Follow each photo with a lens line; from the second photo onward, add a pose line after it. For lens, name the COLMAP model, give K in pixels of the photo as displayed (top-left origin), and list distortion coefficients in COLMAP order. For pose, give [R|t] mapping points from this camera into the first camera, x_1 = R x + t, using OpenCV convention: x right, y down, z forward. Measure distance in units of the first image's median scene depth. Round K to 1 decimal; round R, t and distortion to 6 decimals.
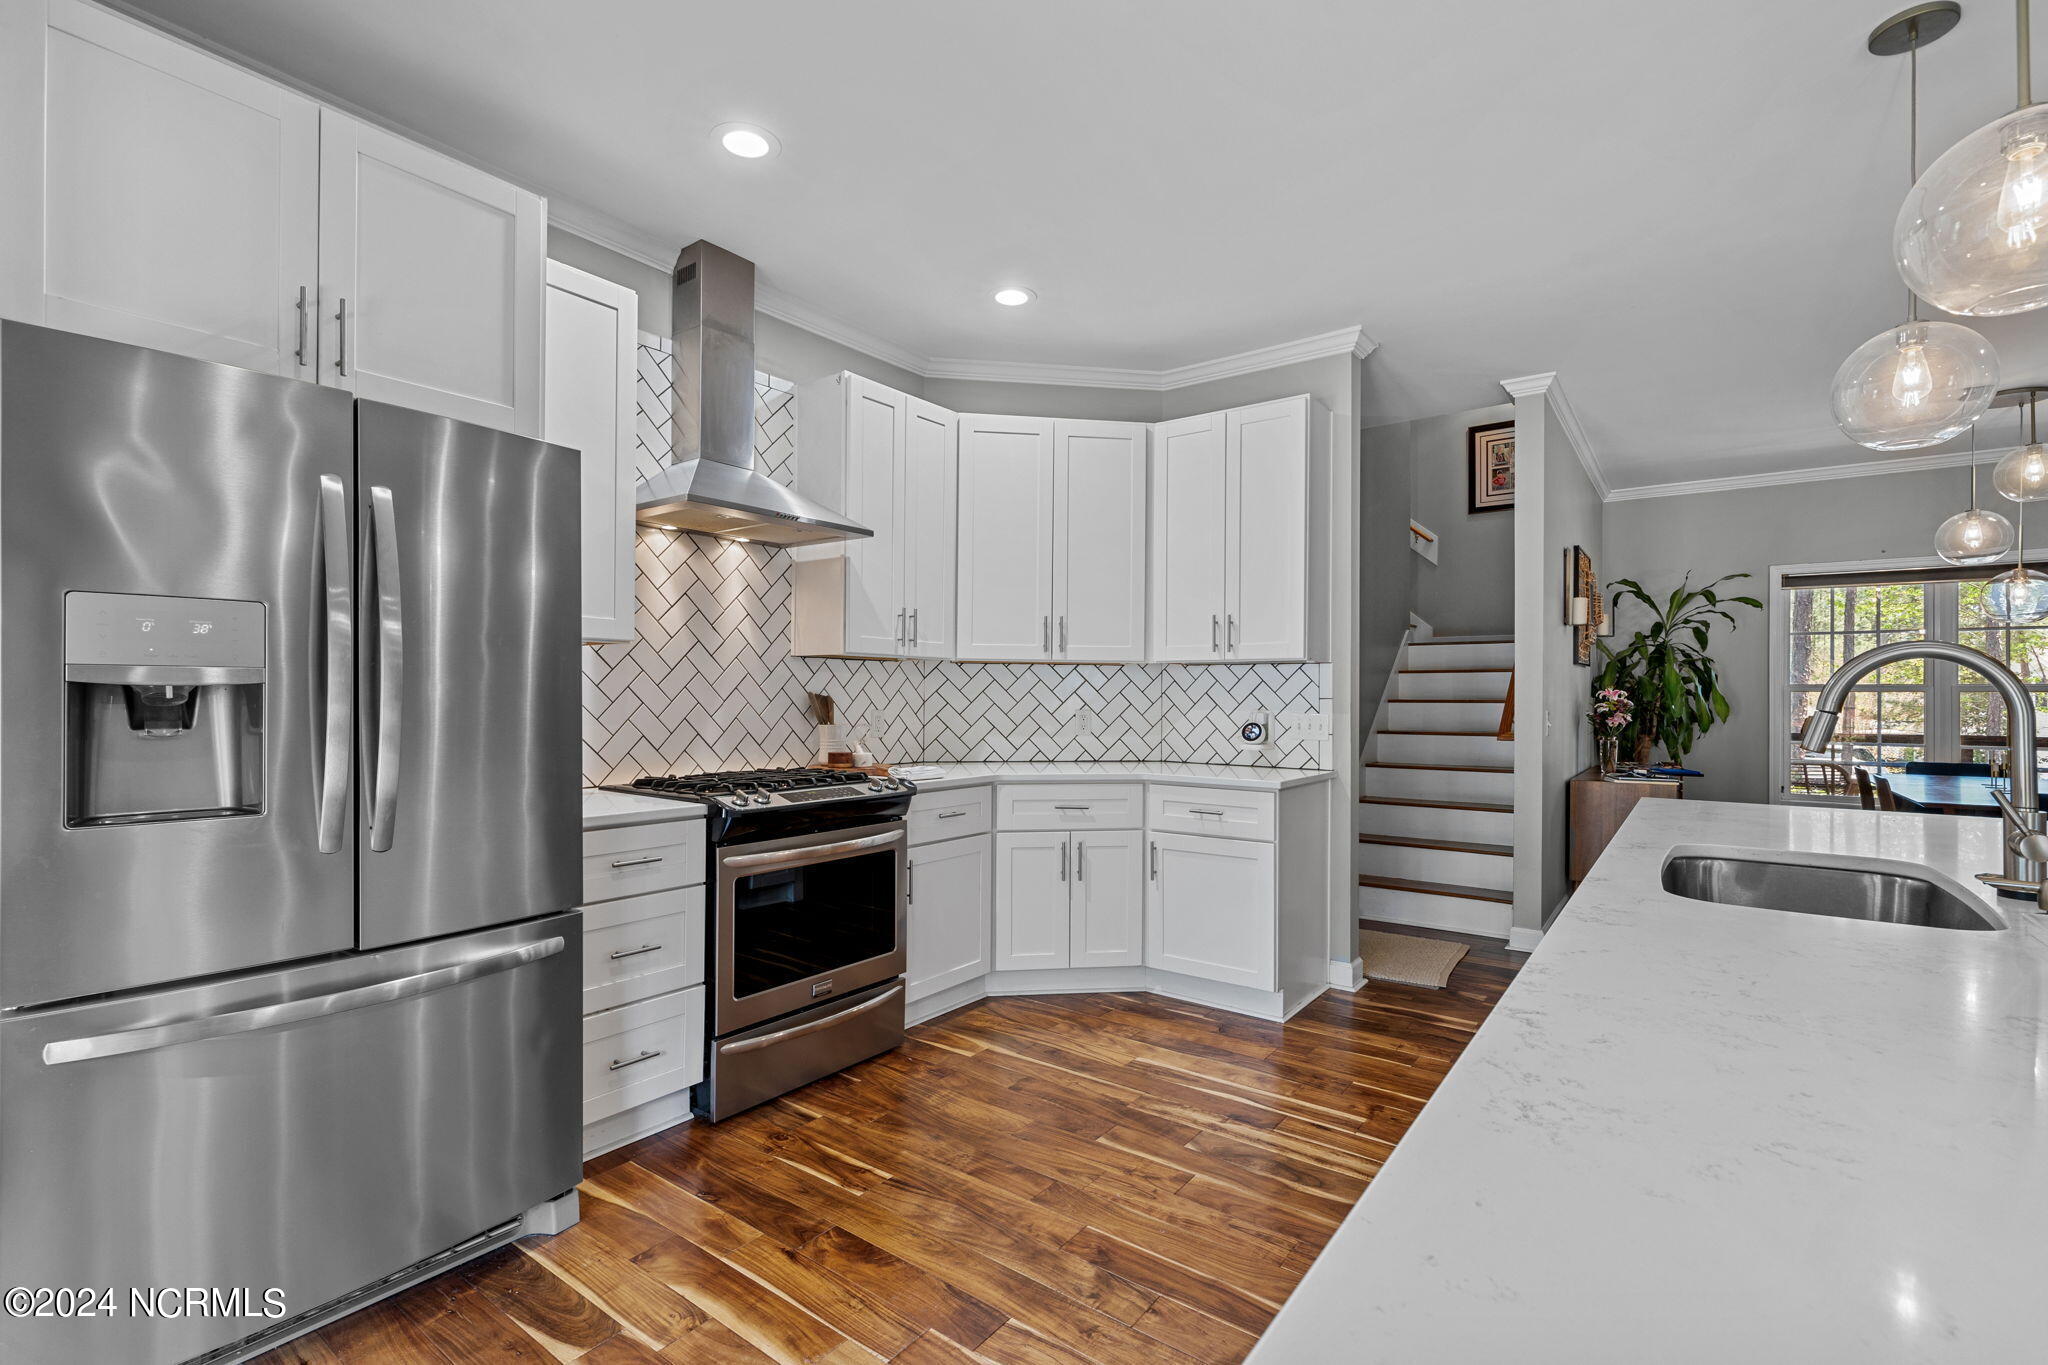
lens RADIAL K [[920.2, 0, 1027.5], [0, 920.2, 686.1], [0, 0, 1]] dist [0.004666, -0.000737]
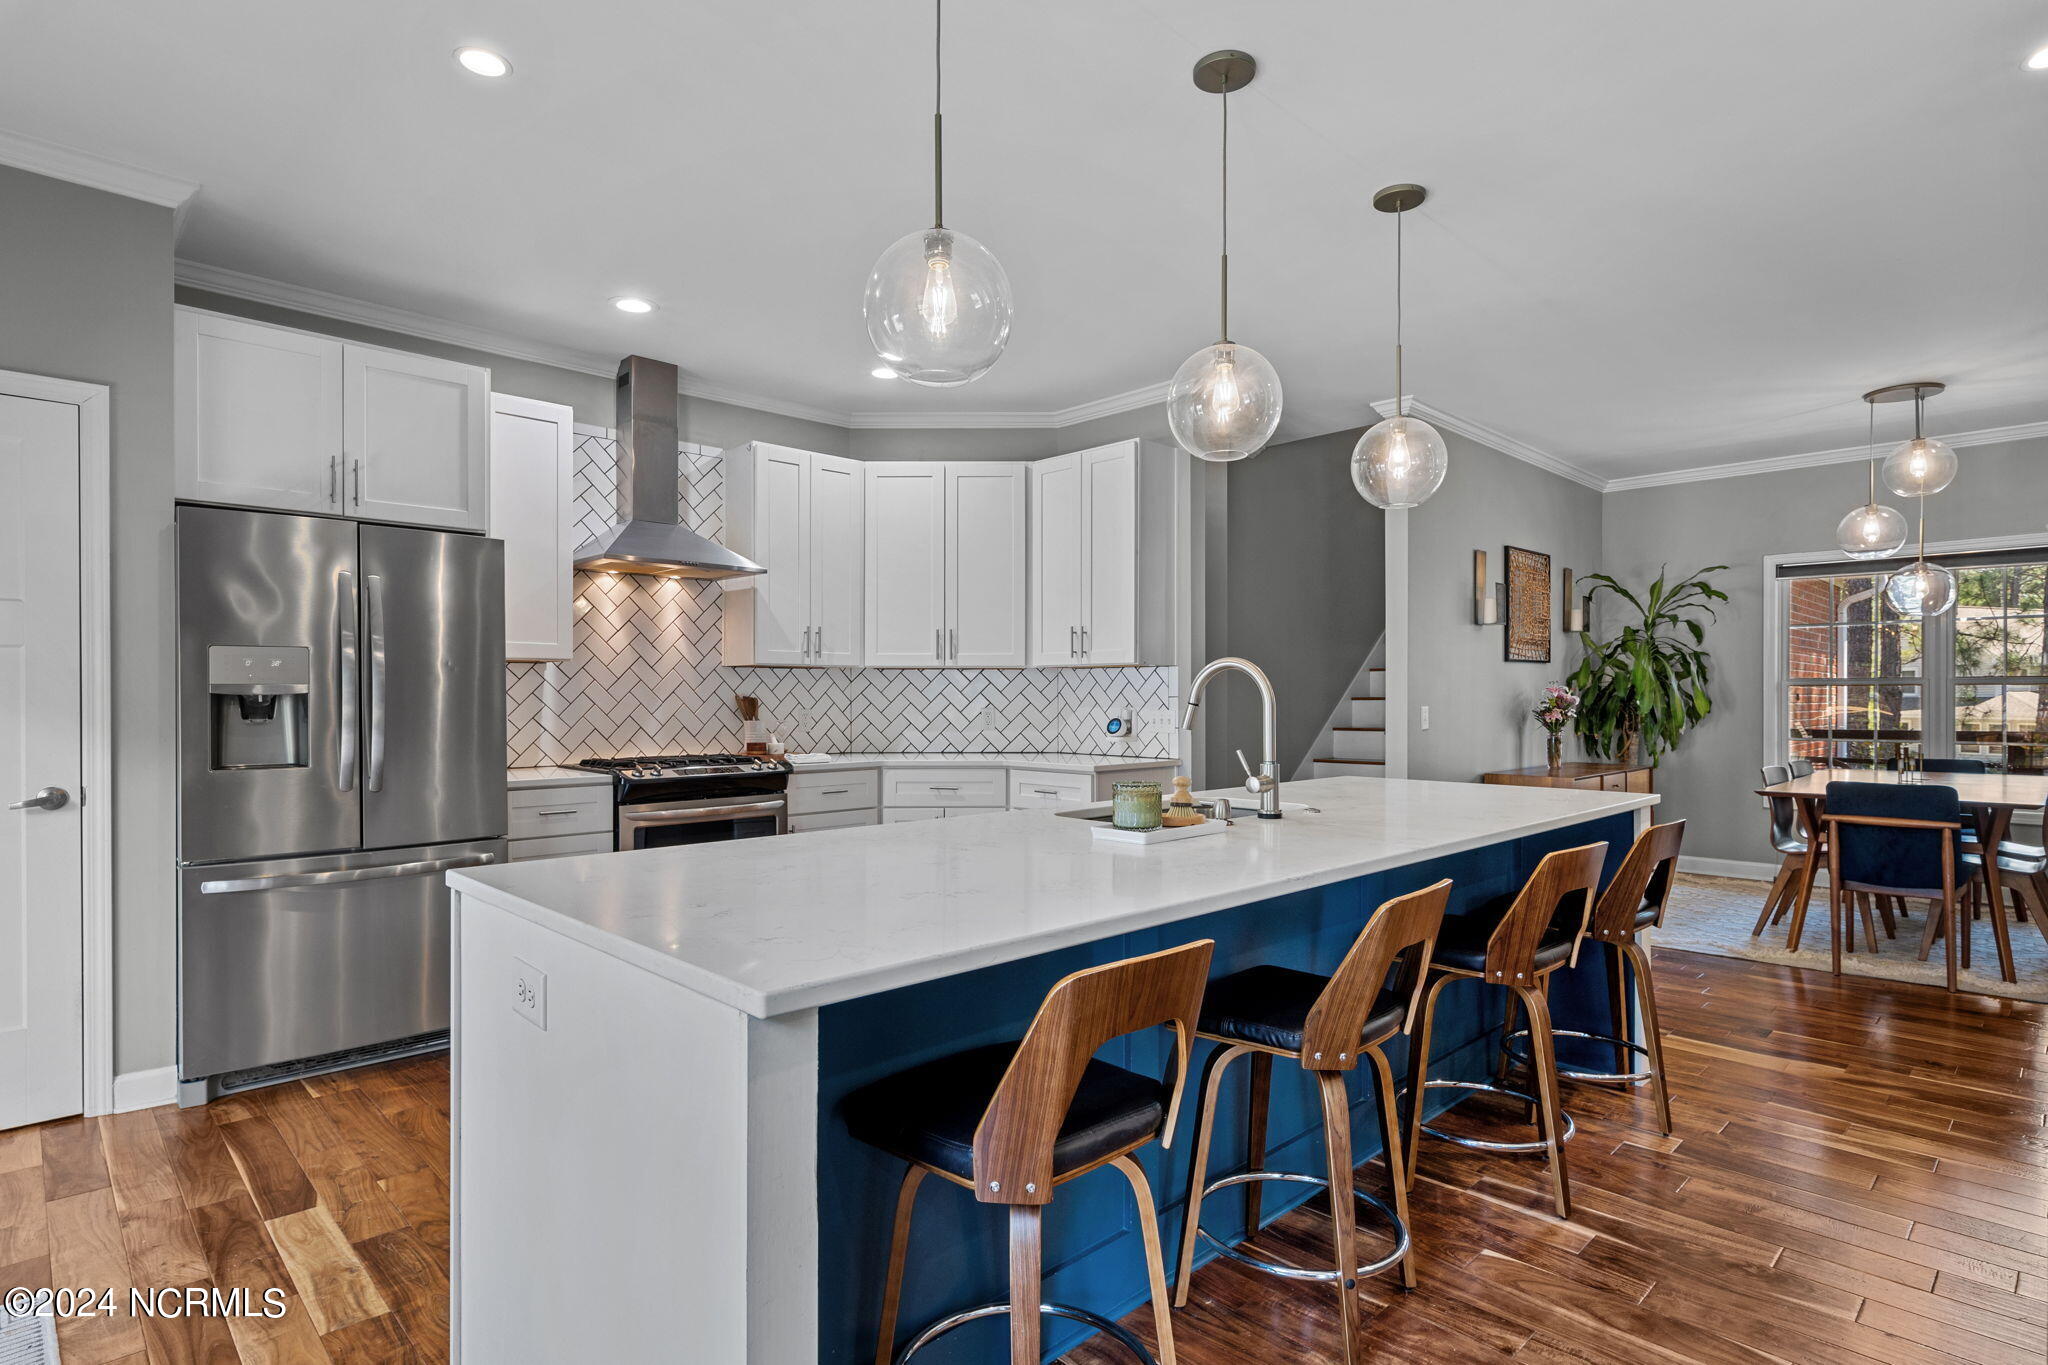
lens RADIAL K [[1027.4, 0, 1025.7], [0, 1027.4, 691.4], [0, 0, 1]] dist [-0.001115, 0.001372]
pose [[0.988361, -0.008406, -0.151892, 0.353739], [0.009288, 0.999944, 0.005097, -0.001663], [0.151840, -0.006448, 0.988384, -0.314088]]
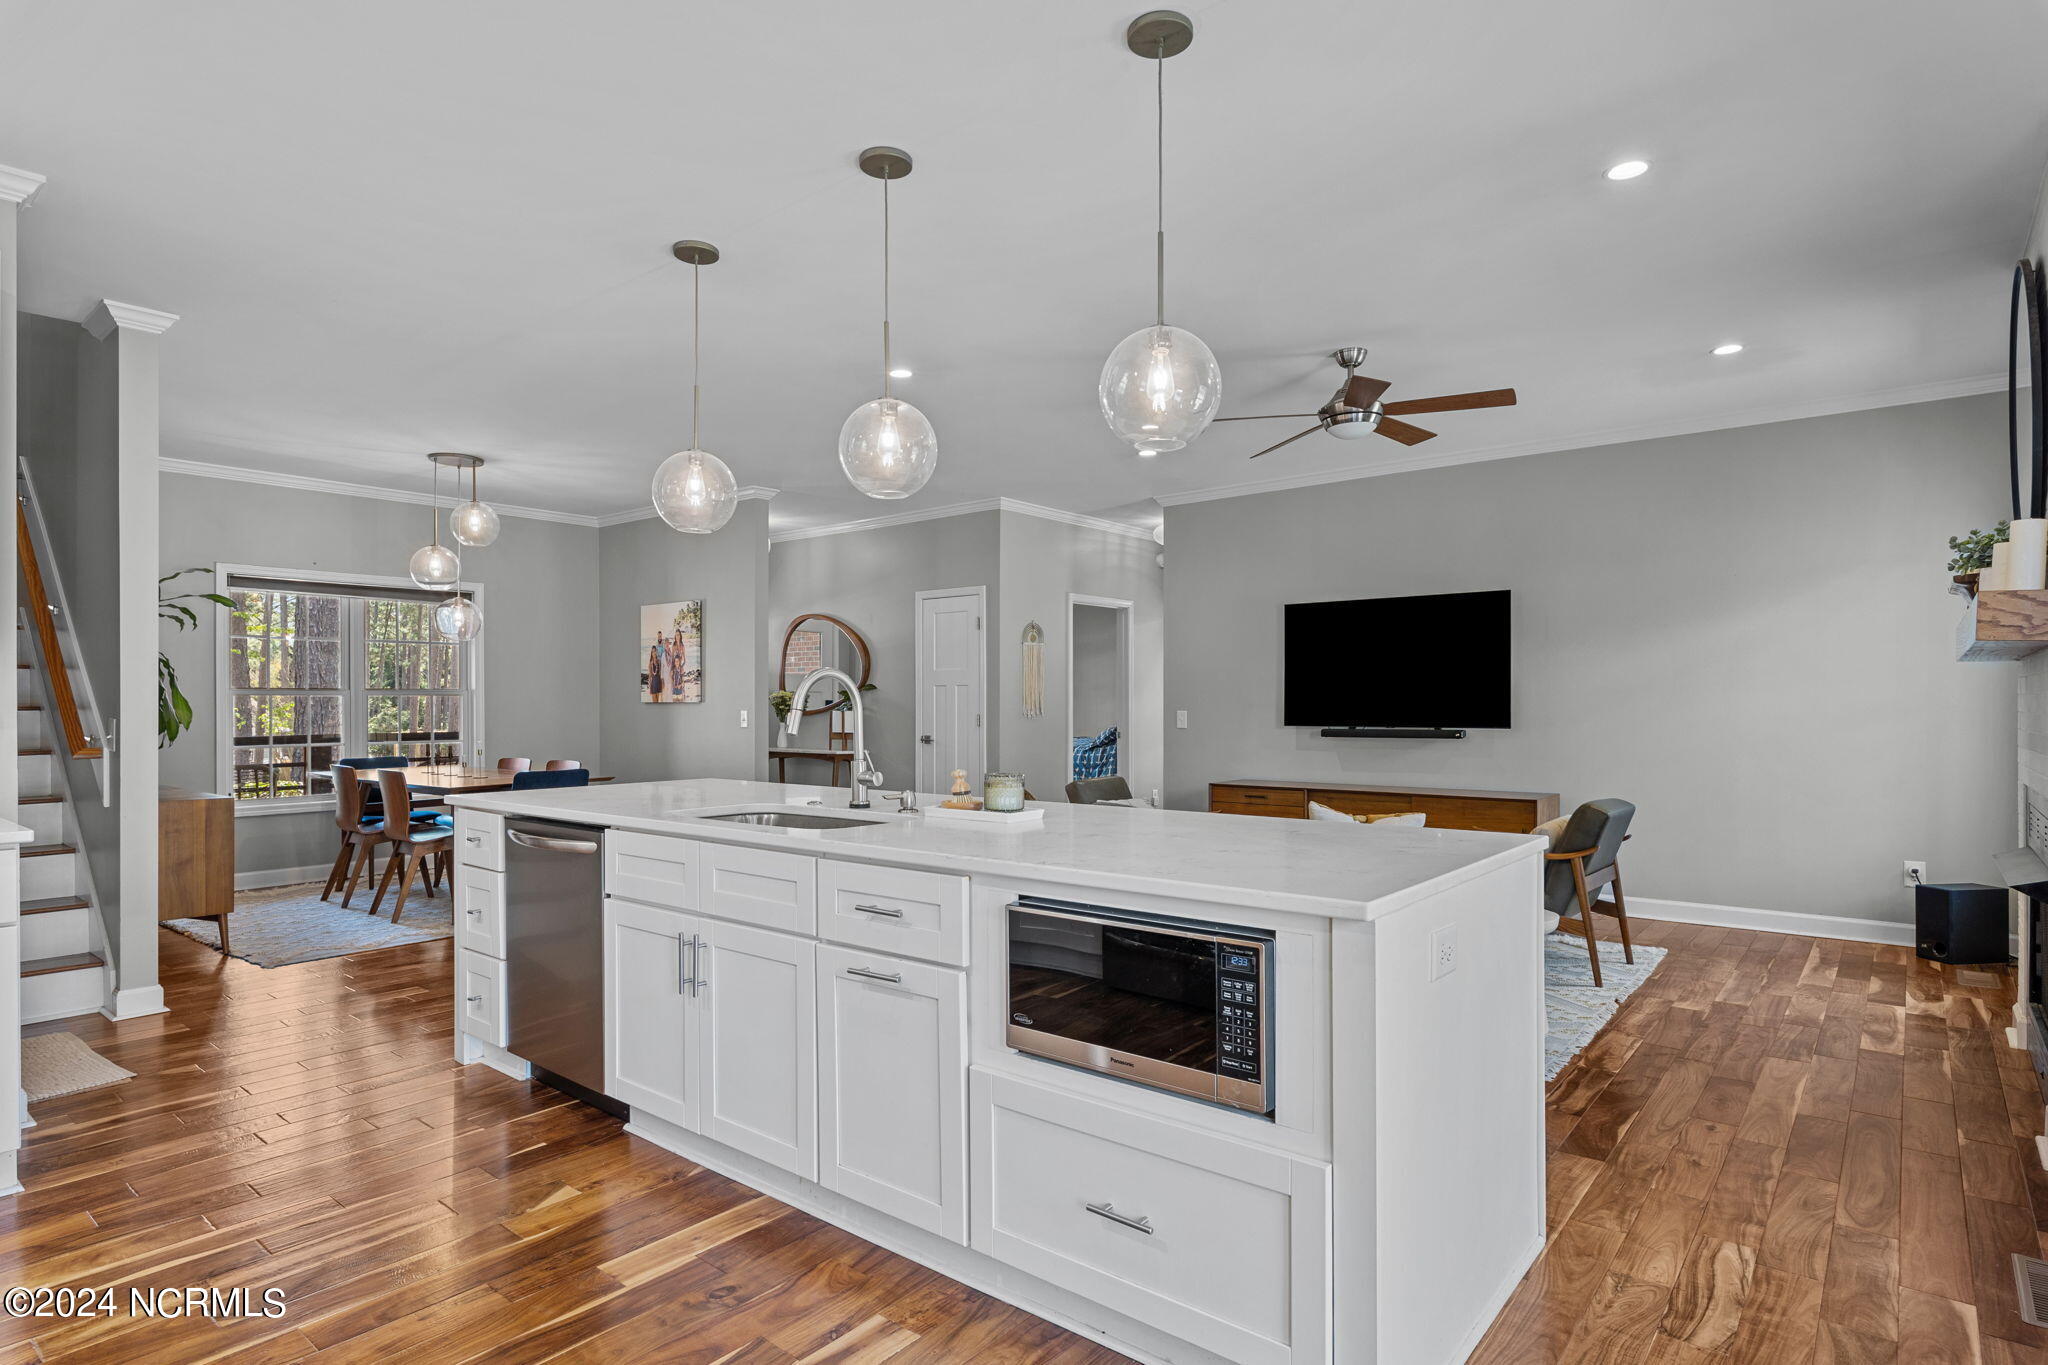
lens RADIAL K [[1027.4, 0, 1023.6], [0, 1027.4, 696.8], [0, 0, 1]] dist [-0.001115, 0.001372]
pose [[0.062779, -0.004355, 0.998018, -0.341678], [-0.003795, 0.999982, 0.004602, -0.000893], [-0.998020, -0.004076, 0.062762, 0.183803]]
